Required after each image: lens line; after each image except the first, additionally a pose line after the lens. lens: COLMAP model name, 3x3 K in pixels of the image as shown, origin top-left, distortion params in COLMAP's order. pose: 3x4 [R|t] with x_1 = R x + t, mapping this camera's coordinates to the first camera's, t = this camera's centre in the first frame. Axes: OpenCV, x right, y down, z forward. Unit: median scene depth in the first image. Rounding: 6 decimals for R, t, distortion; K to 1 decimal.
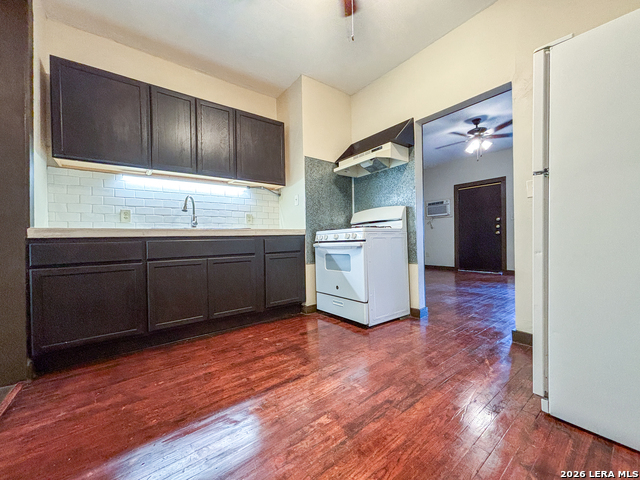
lens RADIAL K [[259.9, 0, 320.0], [0, 259.9, 240.0], [0, 0, 1]] dist [-0.001910, -0.000182]
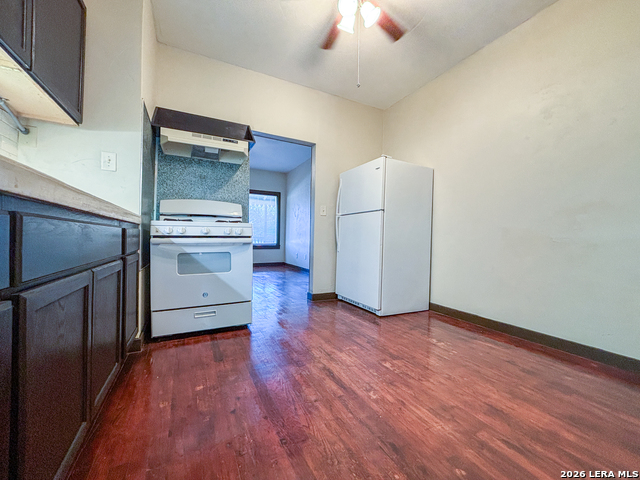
lens RADIAL K [[259.9, 0, 320.0], [0, 259.9, 240.0], [0, 0, 1]] dist [-0.001910, -0.000182]
pose [[0.175483, 0.018231, 0.984314, -0.720729], [-0.022858, 0.999634, -0.014440, 0.020536], [-0.984217, -0.019966, 0.175835, 0.557419]]
